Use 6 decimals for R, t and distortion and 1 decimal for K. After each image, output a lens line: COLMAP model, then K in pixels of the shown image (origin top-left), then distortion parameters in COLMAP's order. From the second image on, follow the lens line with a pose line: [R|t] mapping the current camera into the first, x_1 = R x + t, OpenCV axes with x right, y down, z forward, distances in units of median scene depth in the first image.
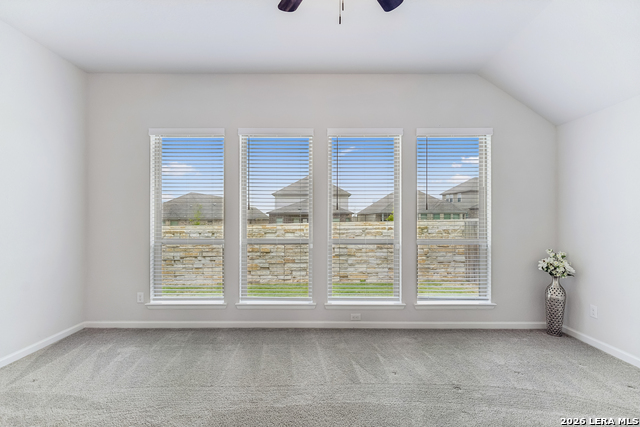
lens RADIAL K [[291.8, 0, 318.6], [0, 291.8, 211.3], [0, 0, 1]] dist [0.001491, 0.001330]
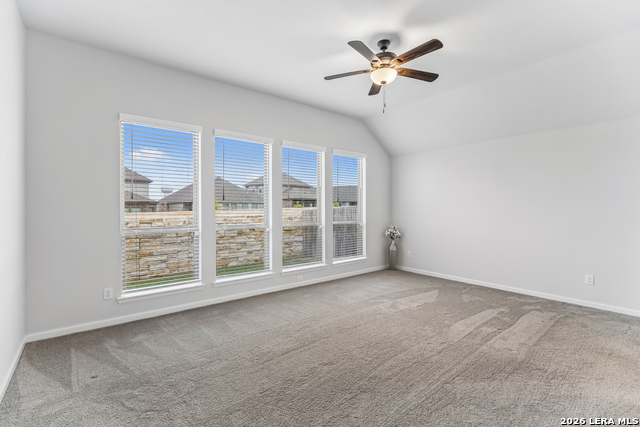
lens RADIAL K [[291.8, 0, 323.3], [0, 291.8, 217.1], [0, 0, 1]] dist [0.001491, 0.001330]
pose [[0.769282, -0.019454, 0.638613, -0.253572], [-0.015910, 0.998643, 0.049586, 0.000897], [-0.638711, -0.048305, 0.767929, -0.043841]]
